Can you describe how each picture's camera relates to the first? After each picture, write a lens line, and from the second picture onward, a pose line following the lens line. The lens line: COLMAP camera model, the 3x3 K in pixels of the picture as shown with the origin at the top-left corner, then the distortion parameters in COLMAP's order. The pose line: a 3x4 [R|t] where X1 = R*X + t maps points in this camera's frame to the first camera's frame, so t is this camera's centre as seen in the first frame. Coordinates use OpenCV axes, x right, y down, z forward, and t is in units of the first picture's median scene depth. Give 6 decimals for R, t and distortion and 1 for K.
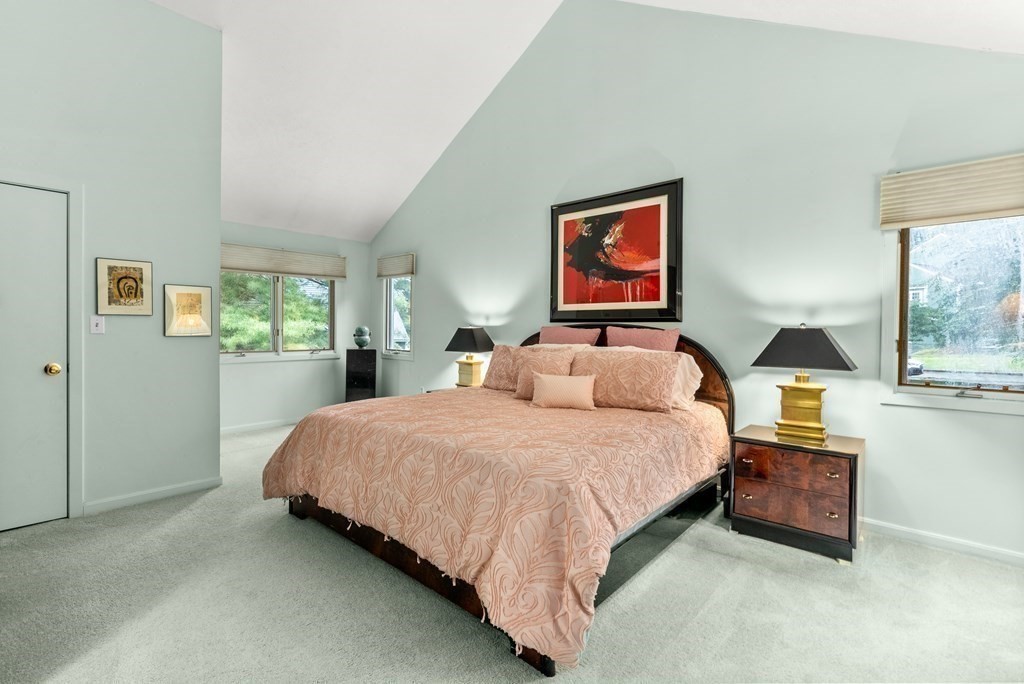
lens RADIAL K [[476.1, 0, 517.0], [0, 476.1, 336.5], [0, 0, 1]] dist [-0.008717, 0.001654]
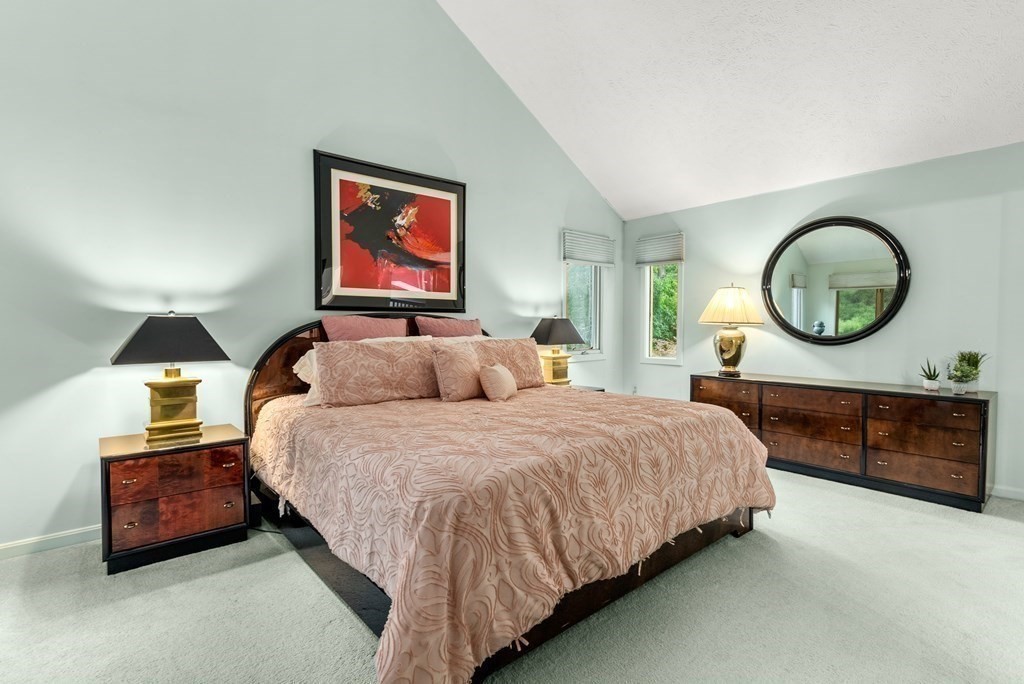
lens RADIAL K [[506.3, 0, 516.1], [0, 506.3, 338.3], [0, 0, 1]] dist [0.007549, 0.000200]
pose [[0.121992, -0.039526, 0.991744, -0.744457], [0.011963, 0.999193, 0.038351, -0.013653], [-0.992459, 0.007186, 0.122366, 0.665212]]
